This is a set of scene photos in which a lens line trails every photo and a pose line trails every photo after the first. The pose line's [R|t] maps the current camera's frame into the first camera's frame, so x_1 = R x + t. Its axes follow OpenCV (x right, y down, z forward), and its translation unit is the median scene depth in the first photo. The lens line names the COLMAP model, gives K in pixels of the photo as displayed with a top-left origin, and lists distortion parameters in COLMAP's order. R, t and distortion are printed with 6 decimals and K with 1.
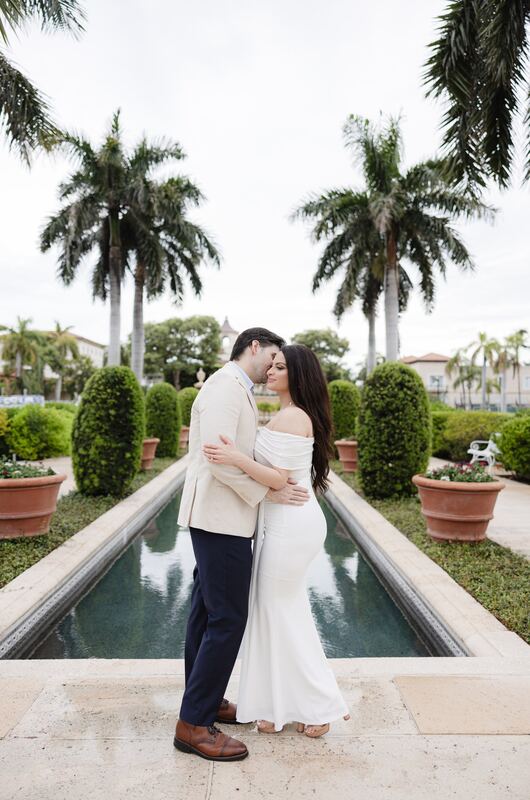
lens RADIAL K [[595.7, 0, 275.7], [0, 595.7, 402.3], [0, 0, 1]] dist [-0.002924, 0.002680]
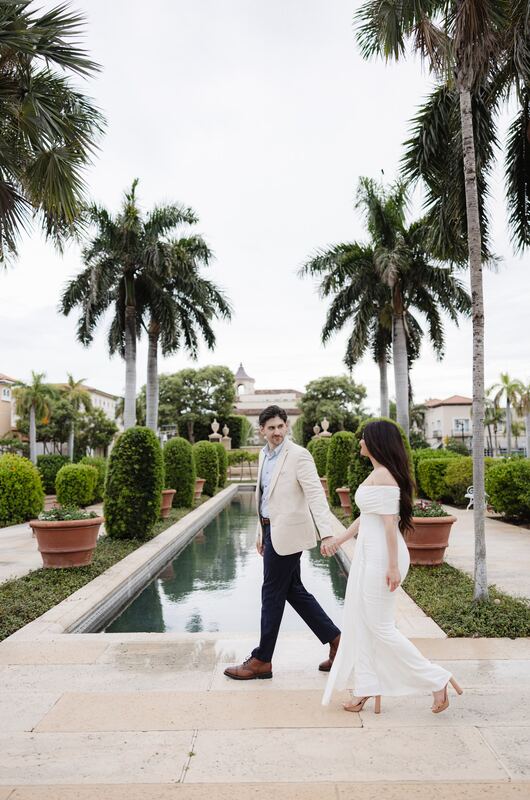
lens RADIAL K [[634.9, 0, 280.3], [0, 634.9, 397.6], [0, 0, 1]] dist [-0.030207, -0.001083]
pose [[0.999411, -0.025006, -0.023514, 0.013175], [0.022946, 0.996191, -0.084124, -0.002321], [0.025528, 0.083535, 0.996178, -0.079050]]
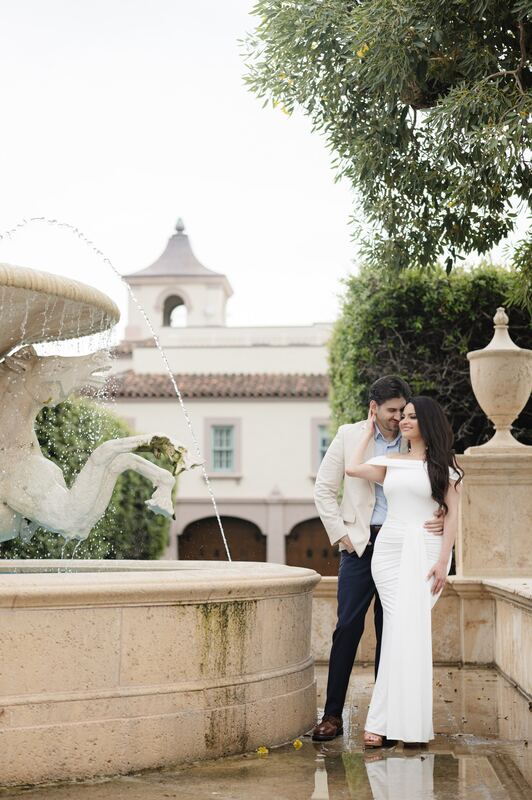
lens RADIAL K [[1395.2, 0, 266.0], [0, 1395.2, 400.0], [0, 0, 1]] dist [-0.014449, 0.034225]
pose [[0.995436, -0.015275, -0.094205, 0.047925], [0.006077, 0.995250, -0.097160, -0.022541], [0.095242, 0.096144, 0.990800, 1.537802]]
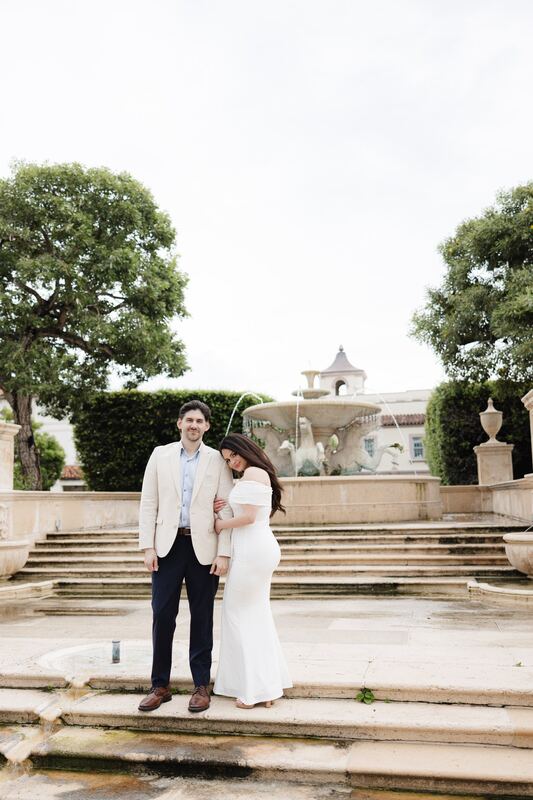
lens RADIAL K [[705.5, 0, 266.2], [0, 705.5, 418.2], [0, 0, 1]] dist [0.013364, 0.003096]
pose [[0.968214, -0.057559, -0.243411, 0.036576], [0.030721, 0.993159, -0.112653, -0.004414], [0.248230, 0.101594, 0.963359, 1.277271]]
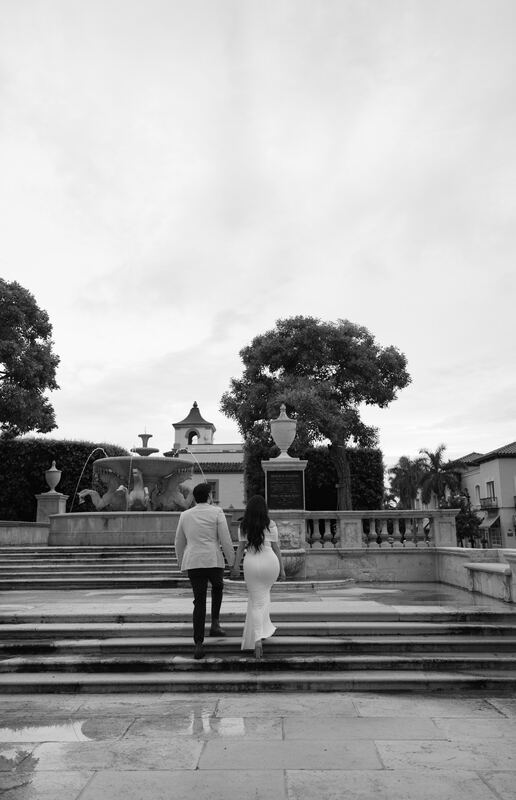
lens RADIAL K [[622.7, 0, 258.0], [0, 622.7, 400.0], [0, 0, 1]] dist [-0.003101, -0.001425]
pose [[0.998498, -0.027302, -0.047506, 0.093181], [0.017008, 0.978628, -0.204935, 0.001651], [0.052086, 0.203819, 0.977622, 1.151973]]
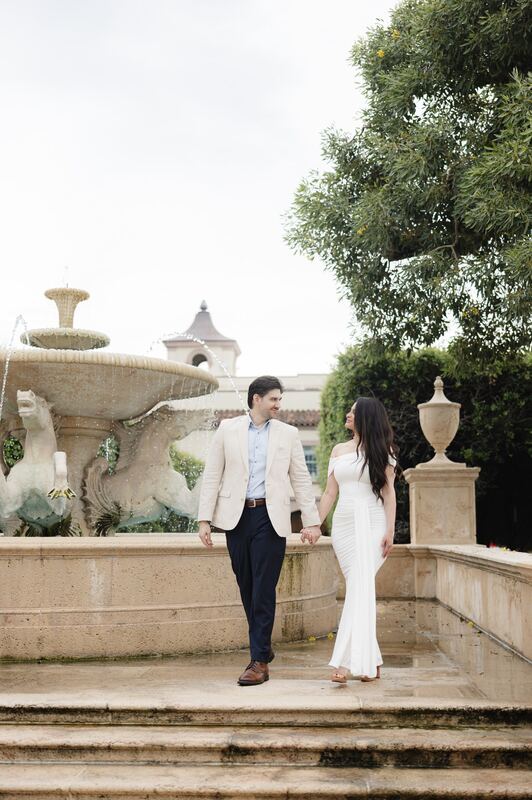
lens RADIAL K [[1001.6, 0, 280.6], [0, 1001.6, 402.3], [0, 0, 1]] dist [-0.002180, 0.001791]
pose [[0.997419, -0.015452, -0.070122, 0.036870], [0.006885, 0.992652, -0.120807, -0.020220], [0.071473, 0.120012, 0.990196, 1.474992]]
